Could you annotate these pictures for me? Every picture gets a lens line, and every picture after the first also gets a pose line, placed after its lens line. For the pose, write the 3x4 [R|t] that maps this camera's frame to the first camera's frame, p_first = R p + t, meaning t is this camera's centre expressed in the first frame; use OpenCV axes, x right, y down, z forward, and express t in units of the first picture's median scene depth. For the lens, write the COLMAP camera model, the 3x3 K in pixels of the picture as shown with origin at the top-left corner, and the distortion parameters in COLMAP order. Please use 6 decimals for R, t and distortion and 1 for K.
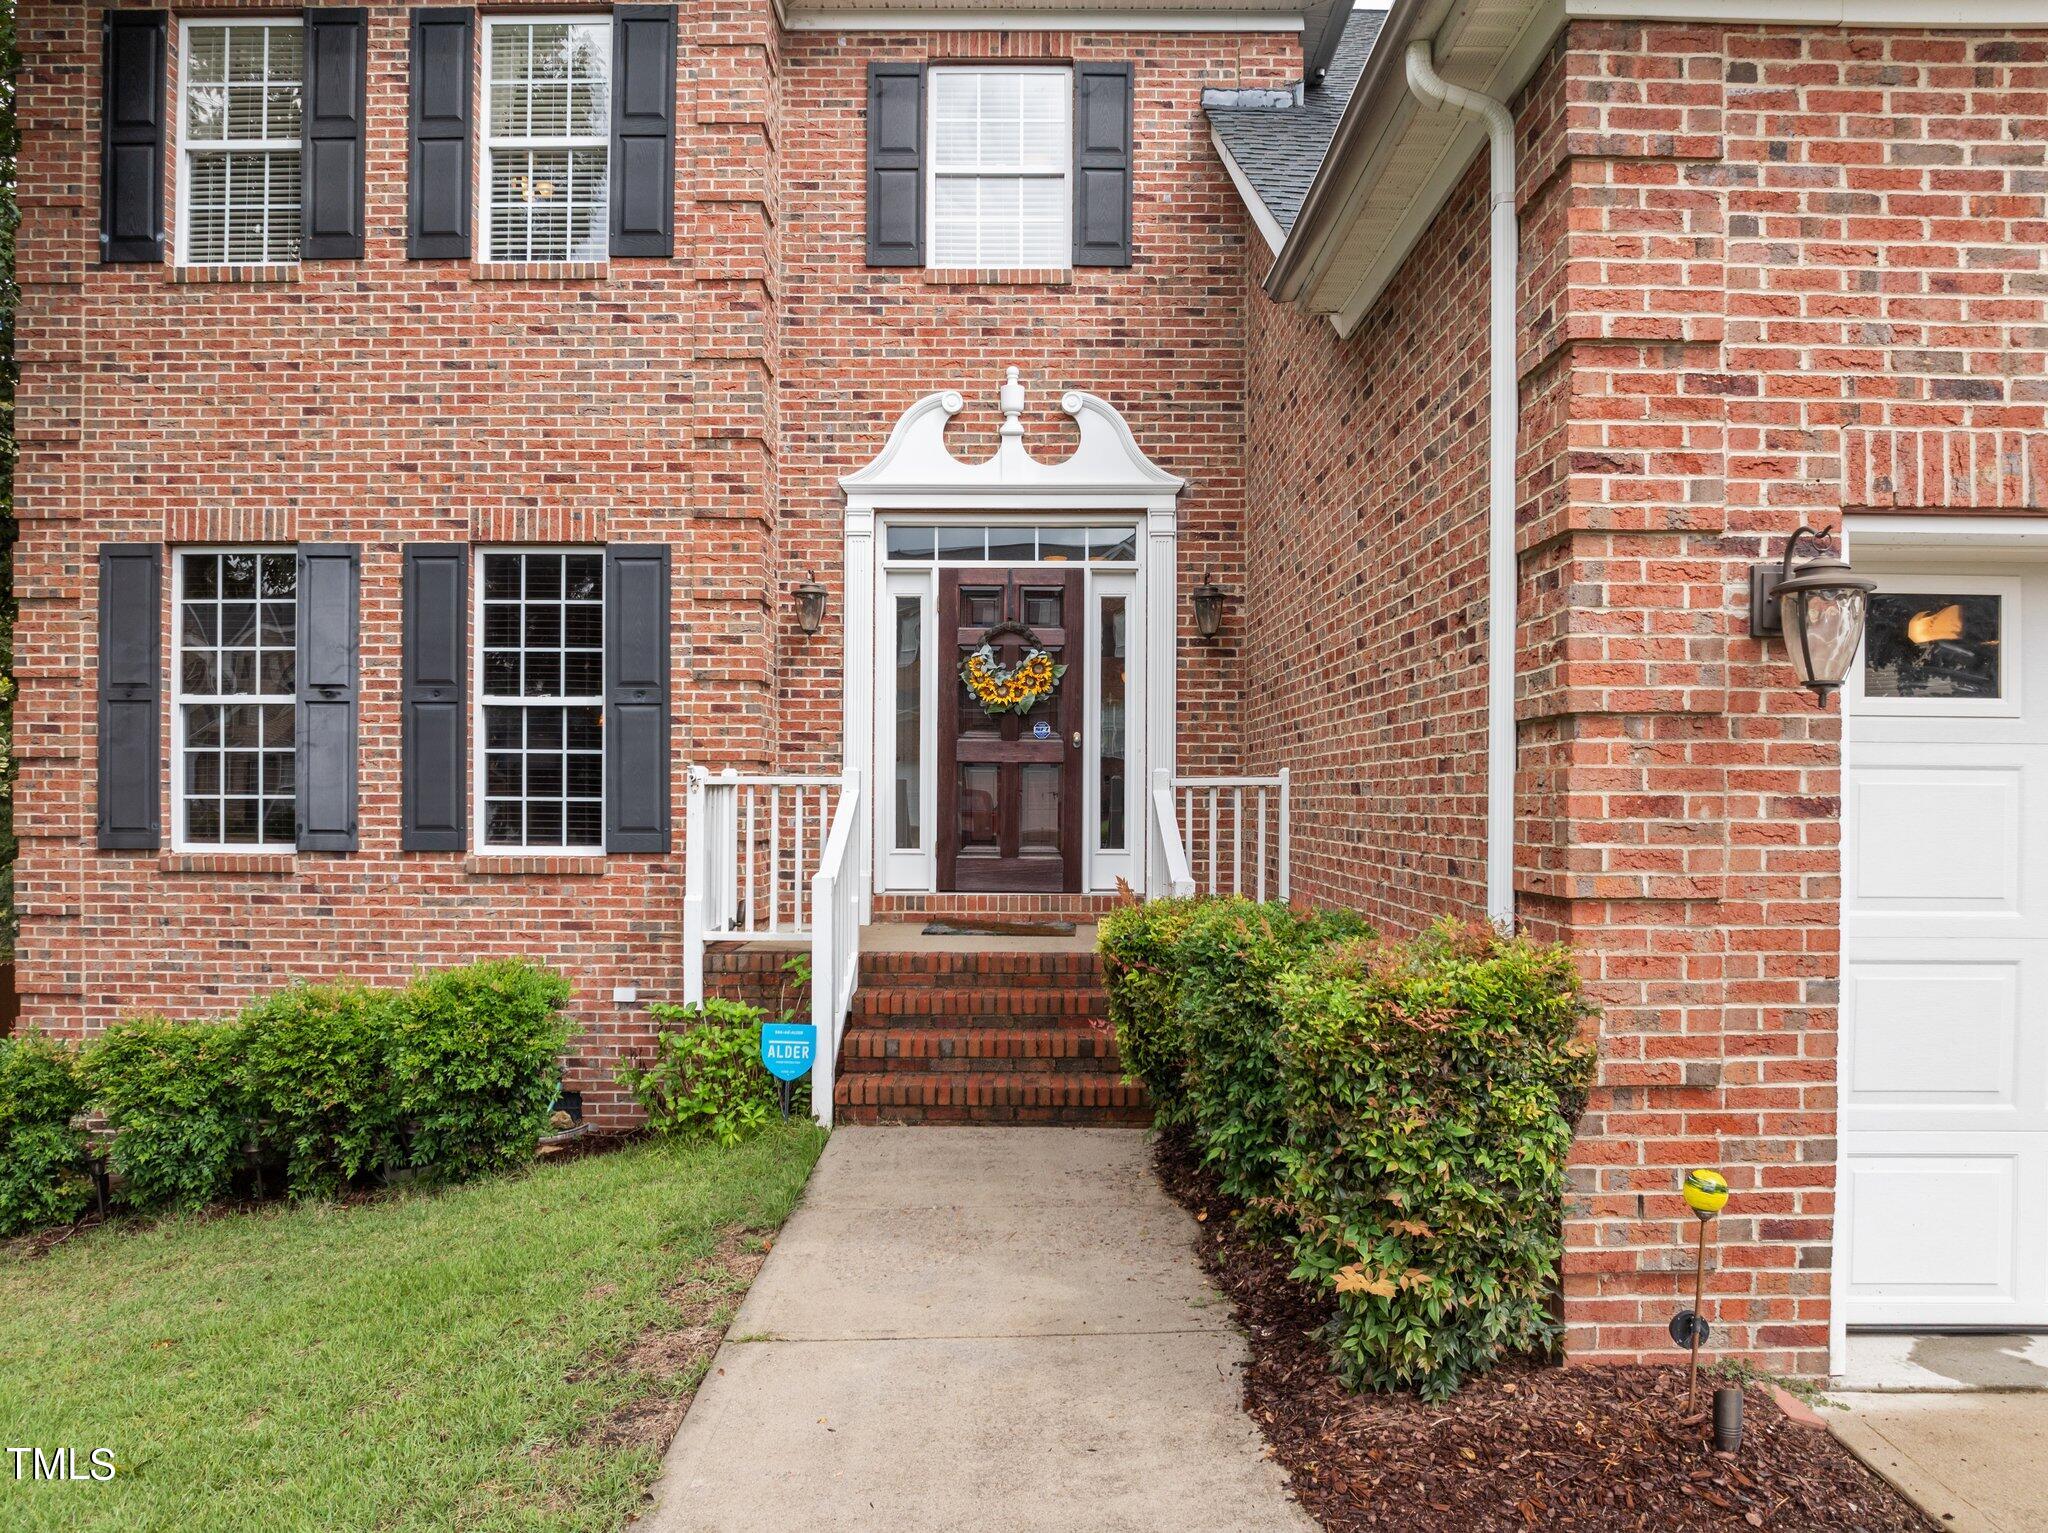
lens RADIAL K [[1447.9, 0, 1036.4], [0, 1447.9, 820.5], [0, 0, 1]] dist [-0.036954, 0.005565]
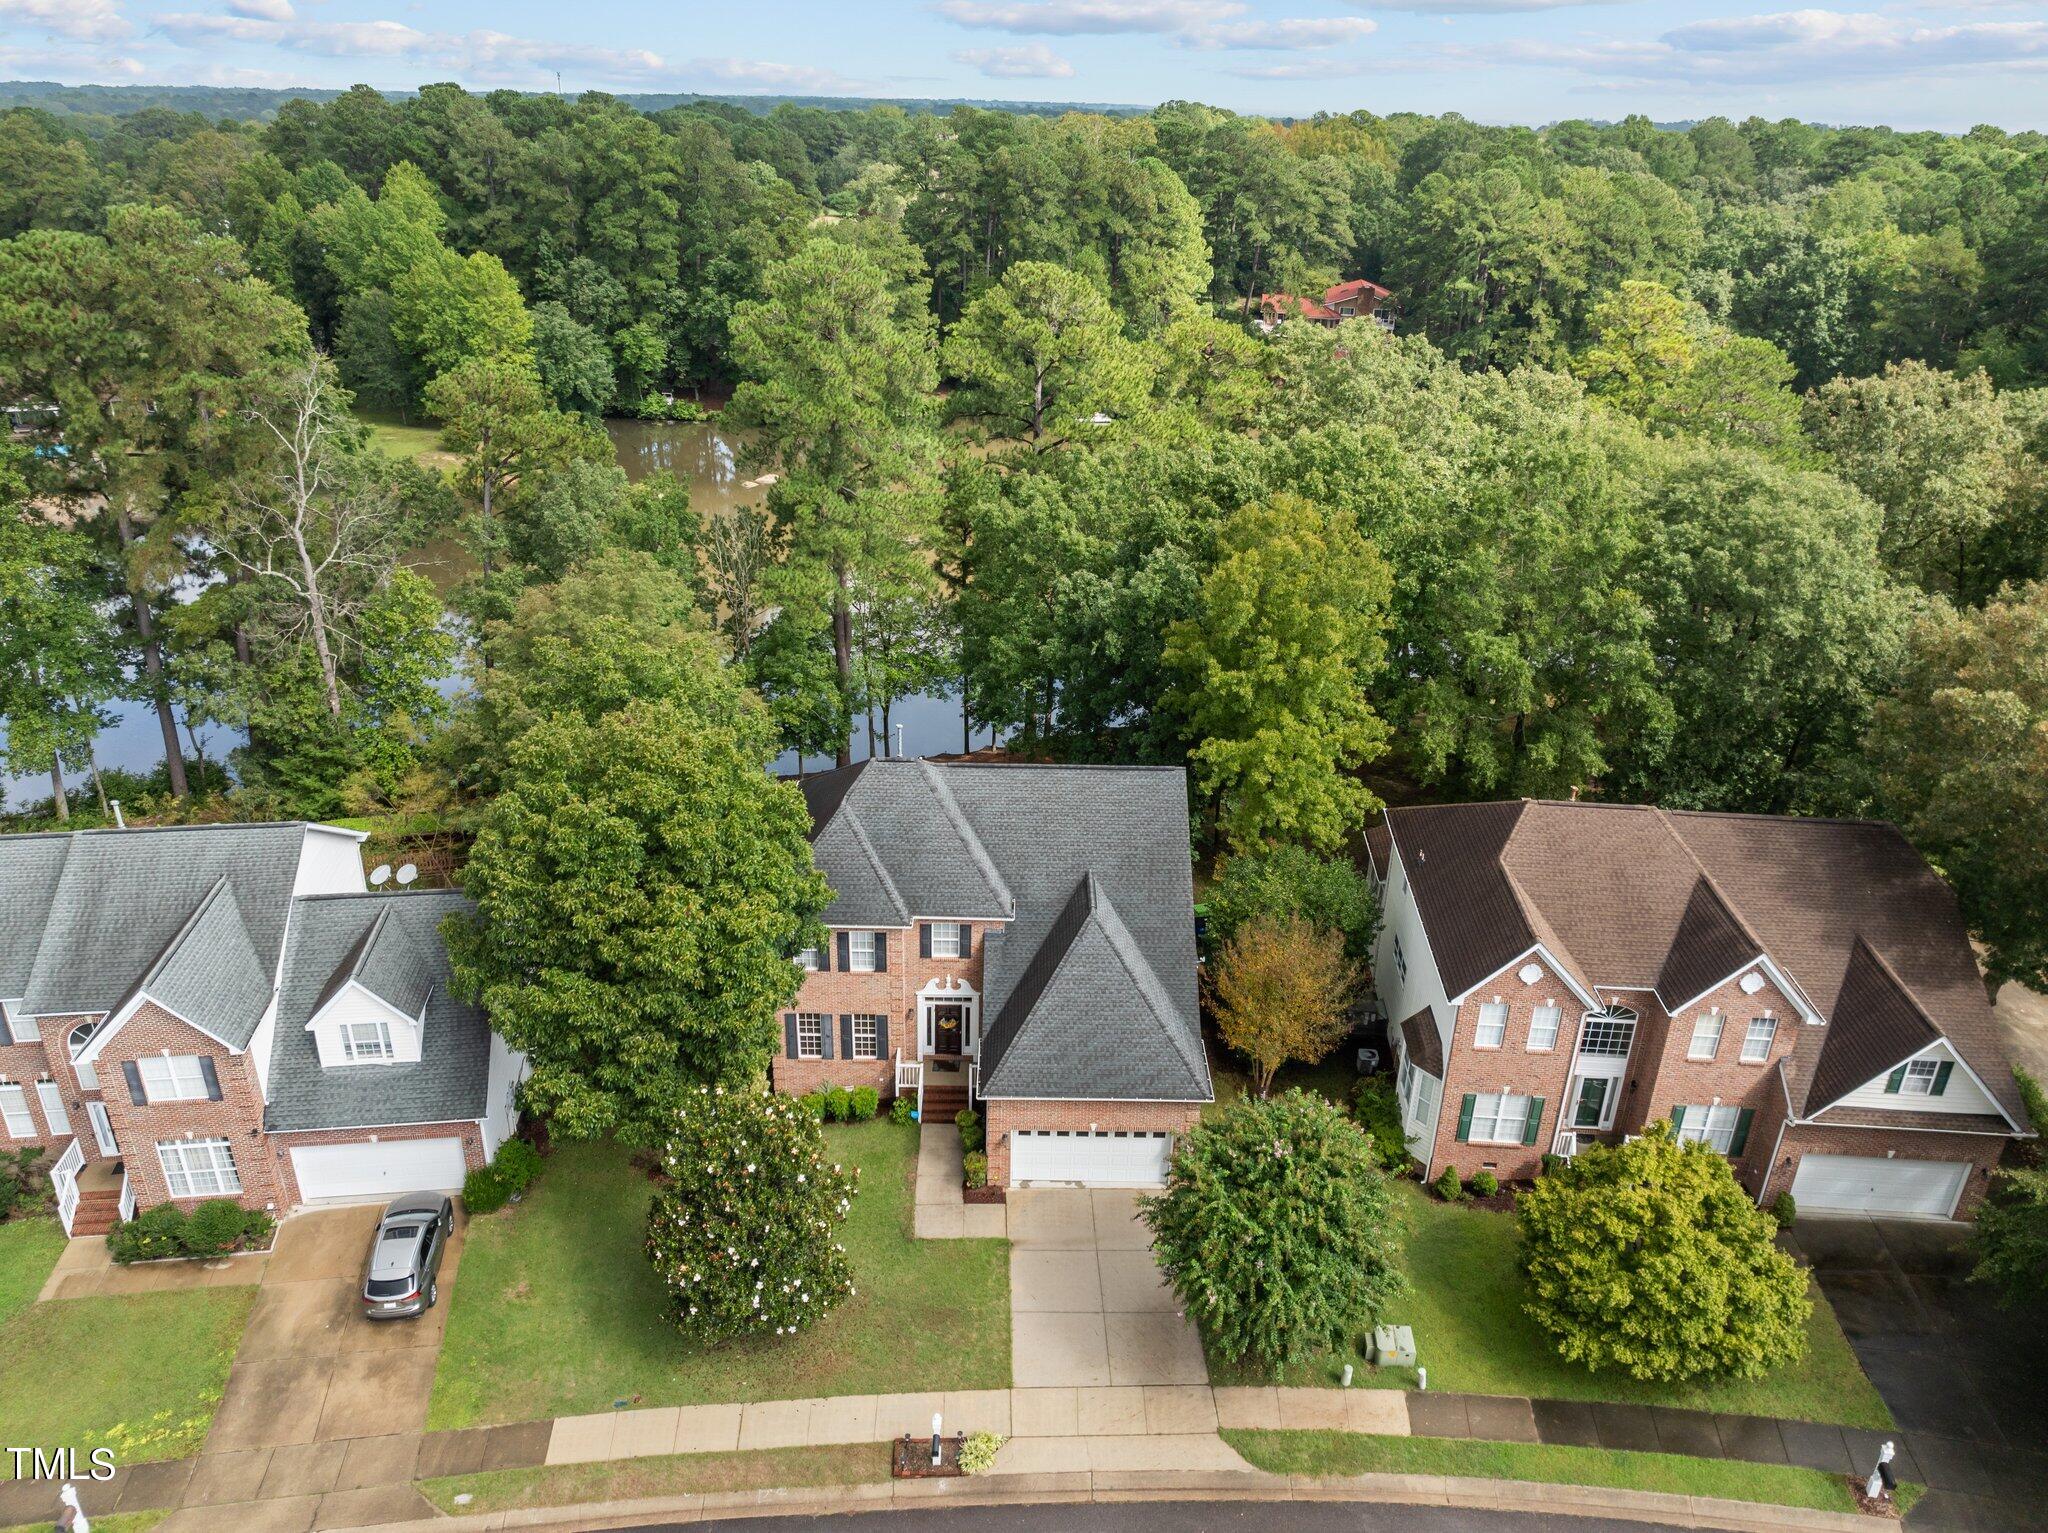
lens RADIAL K [[1416.2, 0, 1024.0], [0, 1416.2, 766.5], [0, 0, 1]] dist [0.001738, 0.000069]
pose [[0.999842, 0.016801, 0.005886, 0.234172], [-0.017746, 0.914296, 0.404657, -3.357406], [0.001417, -0.404697, 0.914450, -3.708337]]
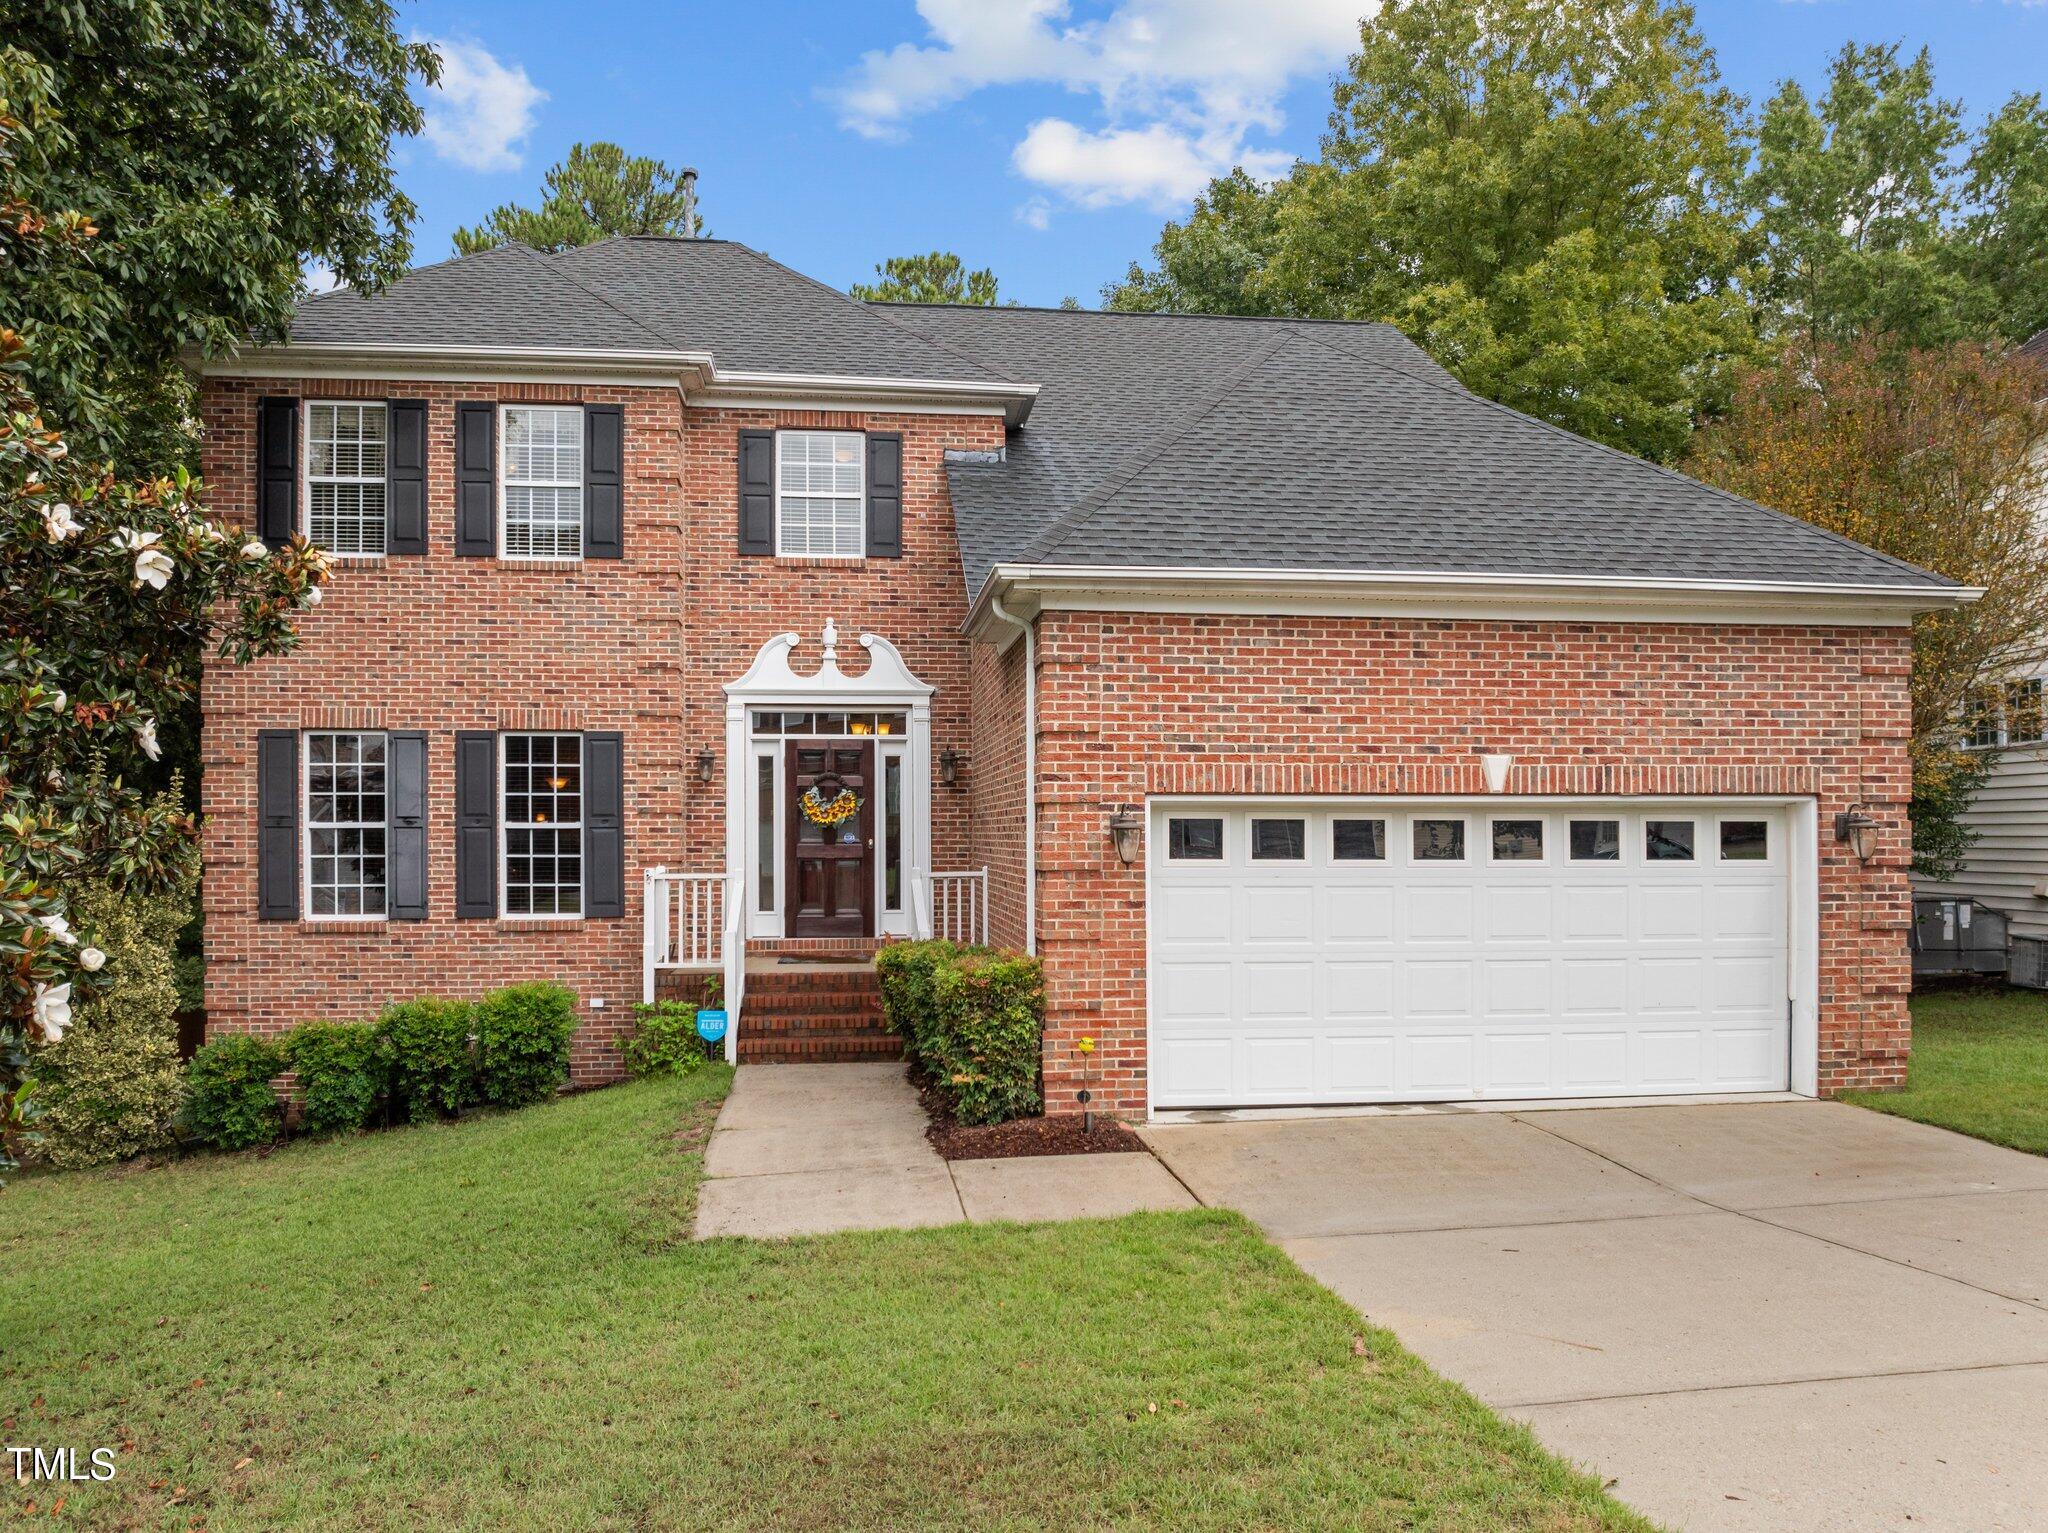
lens RADIAL K [[1444.5, 0, 1024.3], [0, 1444.5, 851.3], [0, 0, 1]] dist [-0.024780, -0.005285]
pose [[0.992867, -0.007873, 0.118967, 0.006727], [0.008427, 0.999956, -0.004151, -0.042537], [-0.118929, 0.005124, 0.992890, -0.706385]]
